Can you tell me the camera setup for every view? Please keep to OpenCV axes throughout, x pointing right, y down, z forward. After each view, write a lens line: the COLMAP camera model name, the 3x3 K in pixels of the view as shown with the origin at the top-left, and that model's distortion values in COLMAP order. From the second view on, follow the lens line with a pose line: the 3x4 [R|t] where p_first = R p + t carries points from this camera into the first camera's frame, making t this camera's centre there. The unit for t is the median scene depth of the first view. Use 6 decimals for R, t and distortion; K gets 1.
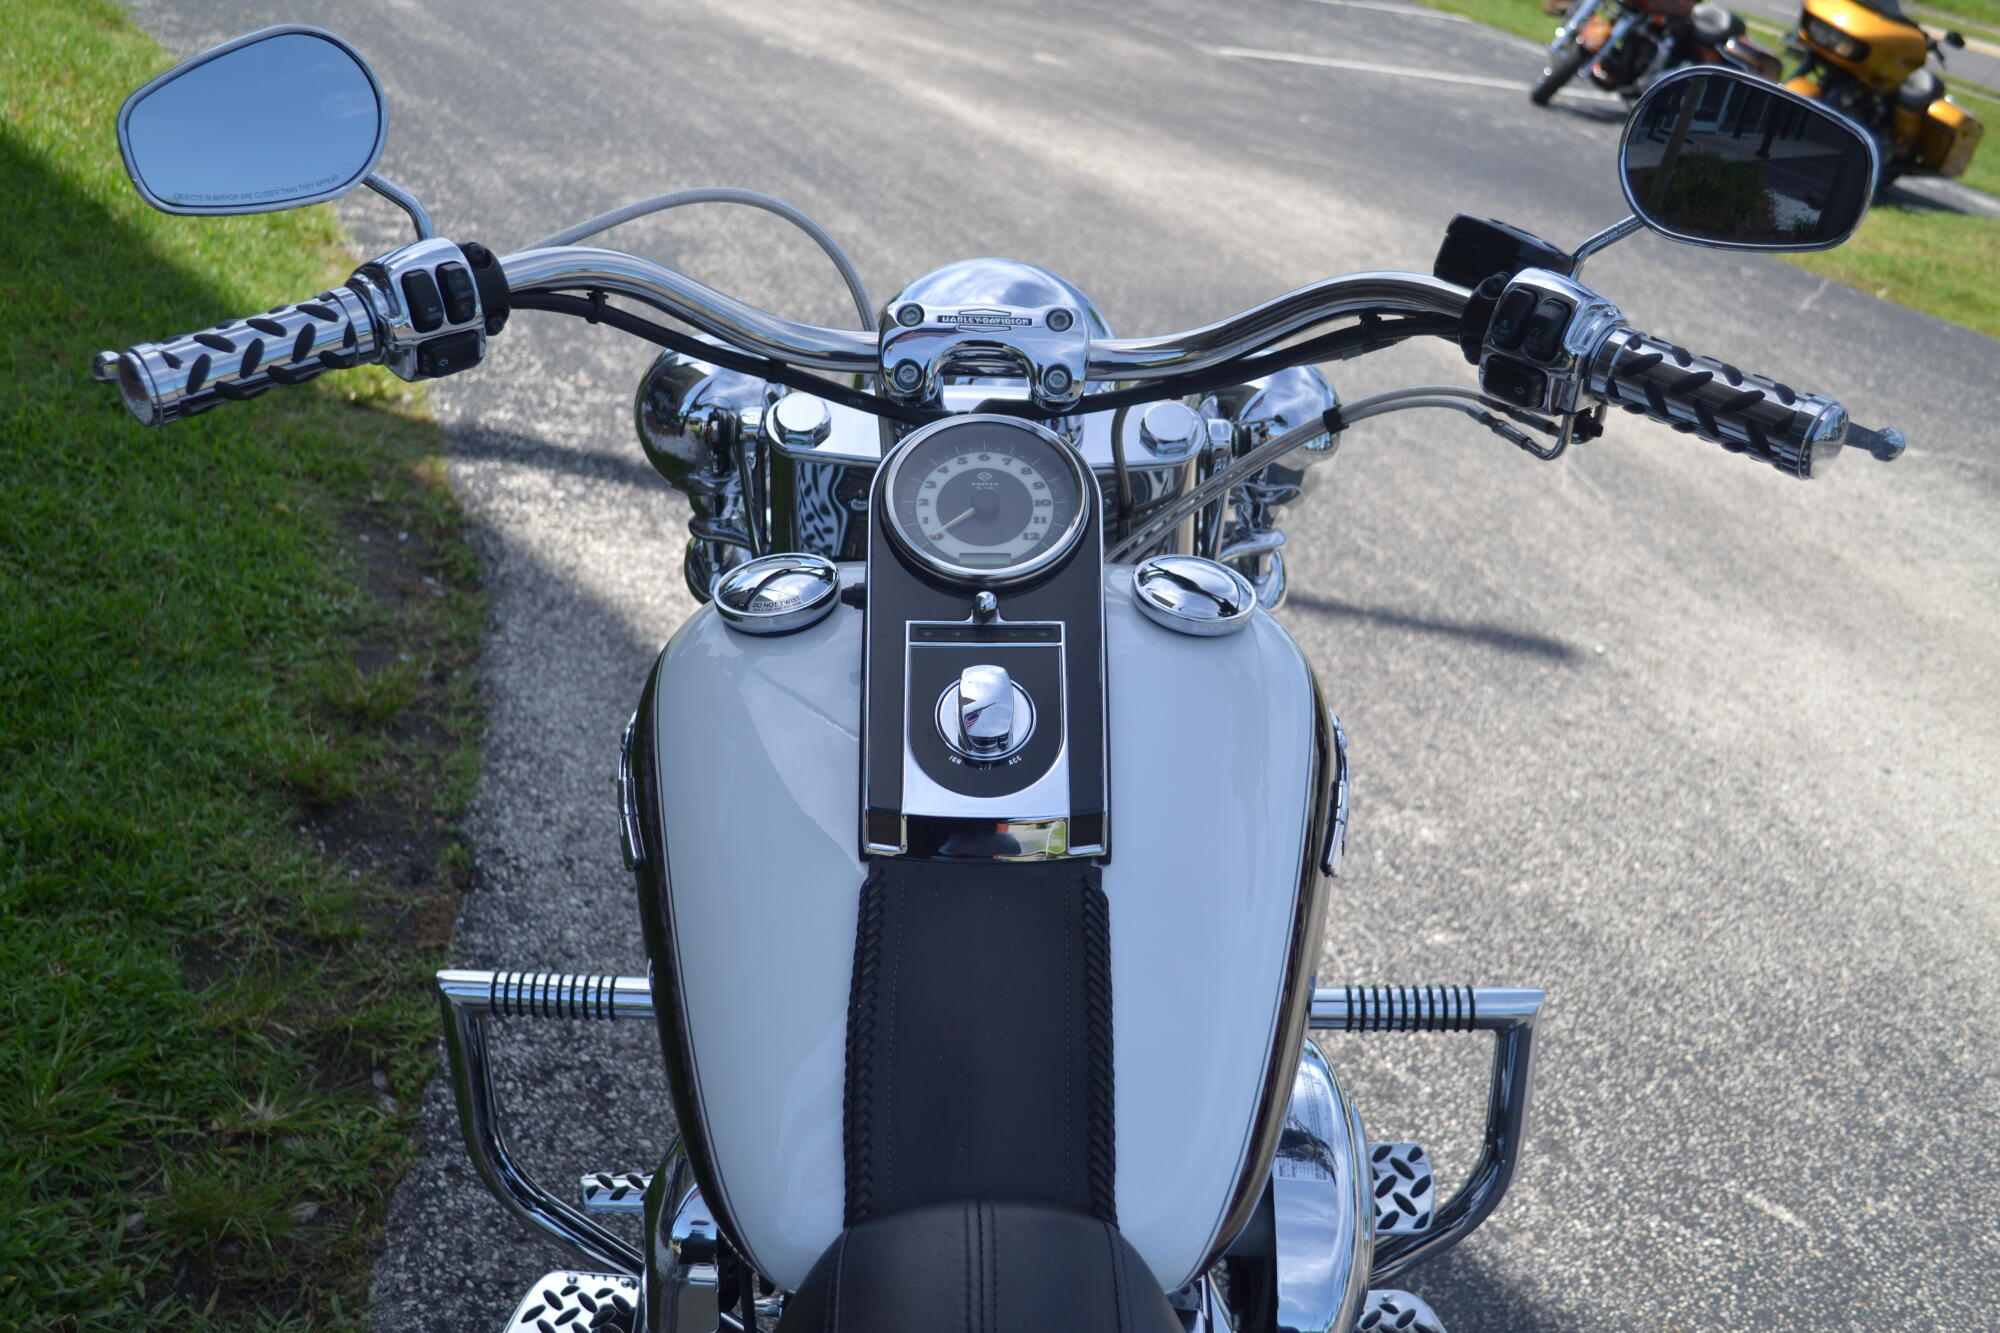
lens RADIAL K [[2050.9, 0, 1000.0], [0, 2050.9, 666.5], [0, 0, 1]] dist [-0.061635, 0.007530]
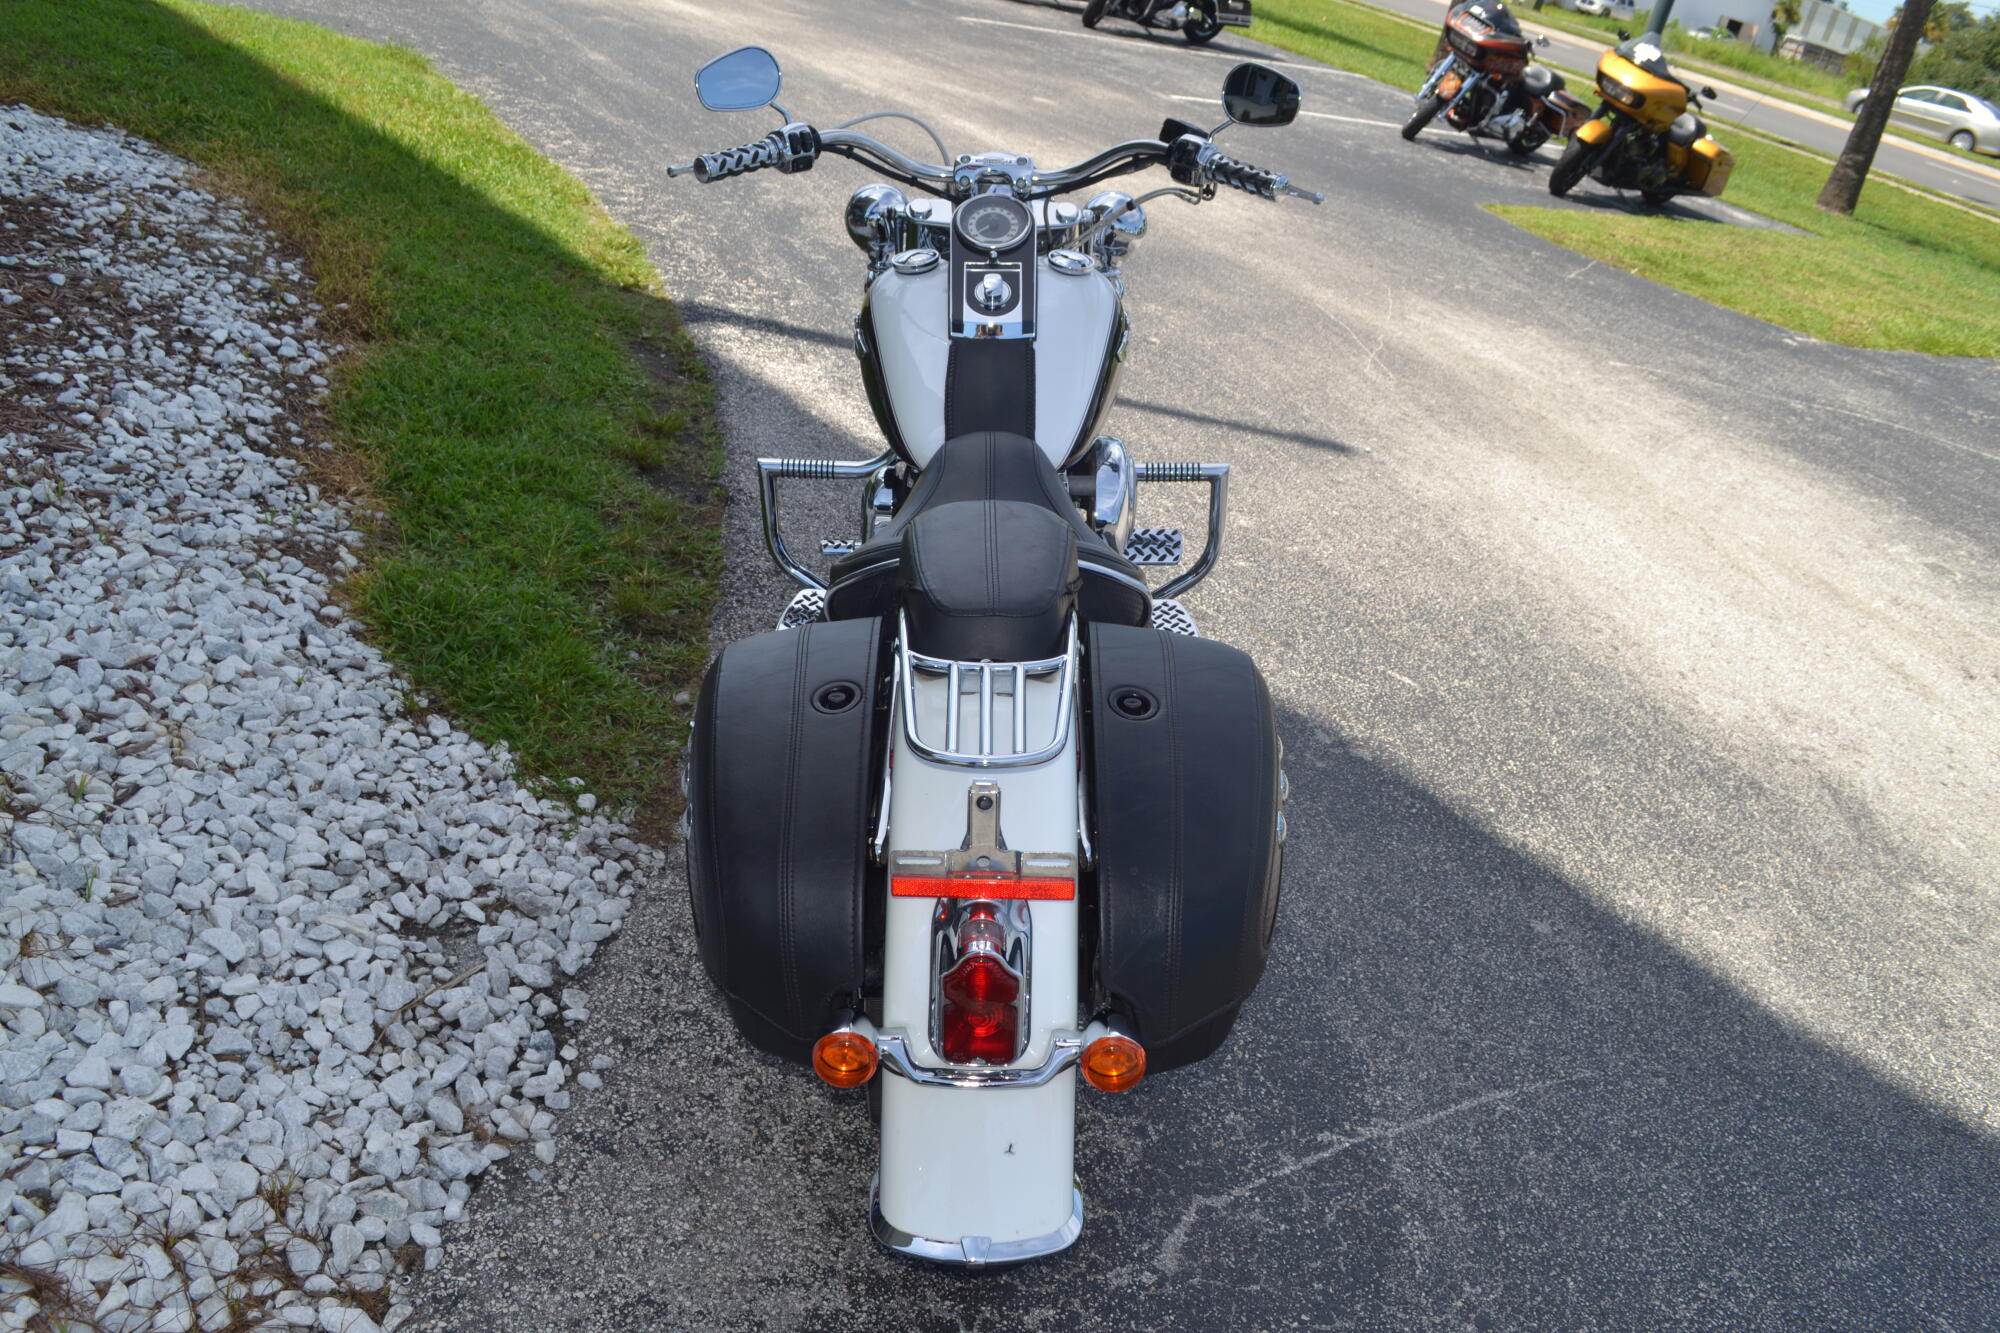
lens RADIAL K [[1744.4, 0, 997.2], [0, 1744.4, 703.3], [0, 0, 1]] dist [-0.086537, 0.010914]
pose [[0.999959, 0.006352, -0.006462, 0.006841], [-0.006099, 0.999241, 0.038472, 0.191520], [0.006701, -0.038431, 0.999239, -0.542470]]
